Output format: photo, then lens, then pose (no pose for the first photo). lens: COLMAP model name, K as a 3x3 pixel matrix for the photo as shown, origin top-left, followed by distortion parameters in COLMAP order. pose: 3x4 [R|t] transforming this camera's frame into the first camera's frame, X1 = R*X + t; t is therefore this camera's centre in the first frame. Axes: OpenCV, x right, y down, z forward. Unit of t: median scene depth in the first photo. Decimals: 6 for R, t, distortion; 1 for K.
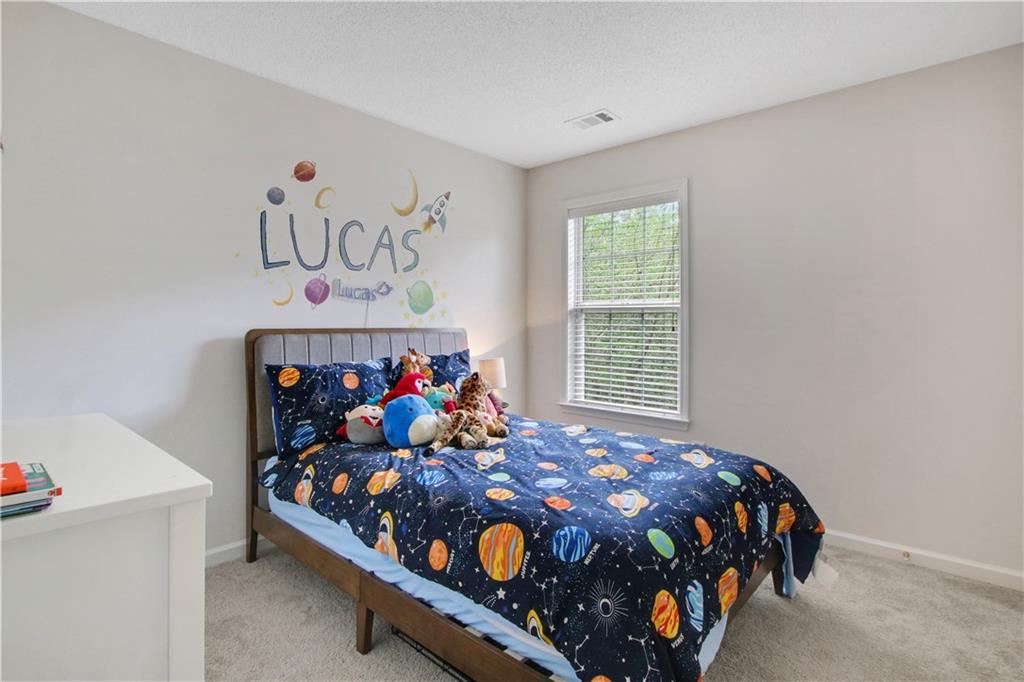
lens RADIAL K [[500.4, 0, 513.8], [0, 500.4, 355.2], [0, 0, 1]] dist [-0.028428, 0.000135]
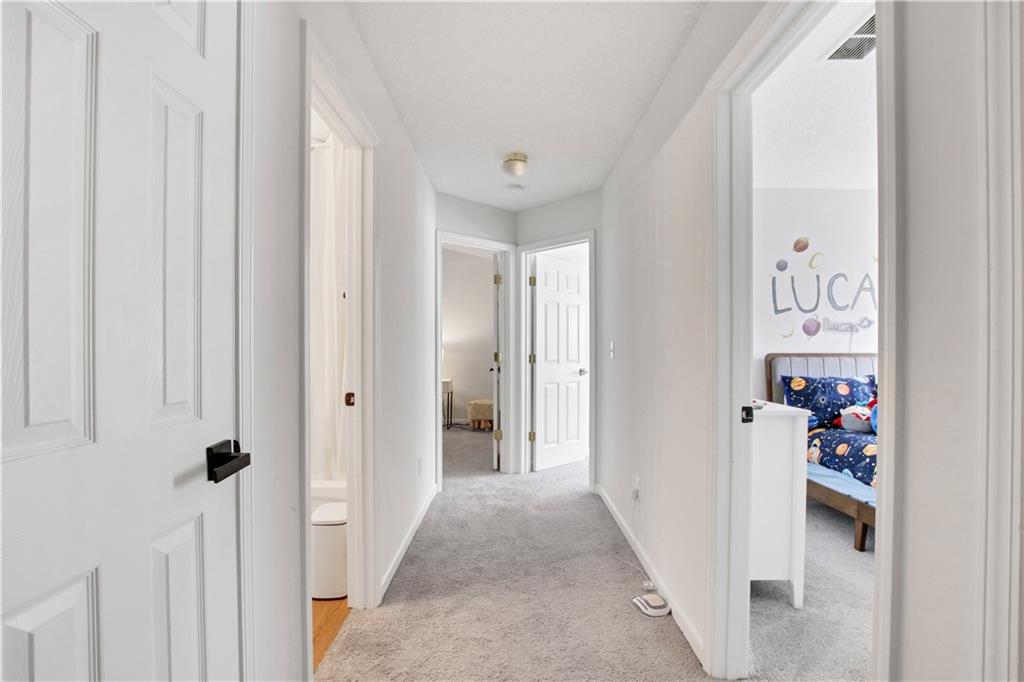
lens RADIAL K [[495.1, 0, 499.3], [0, 495.1, 338.0], [0, 0, 1]] dist [-0.019306, 0.000098]
pose [[0.651631, -0.014737, -0.758393, 0.110717], [-0.046211, 0.997183, -0.059084, 0.033573], [0.757127, 0.073547, 0.649114, -0.718159]]
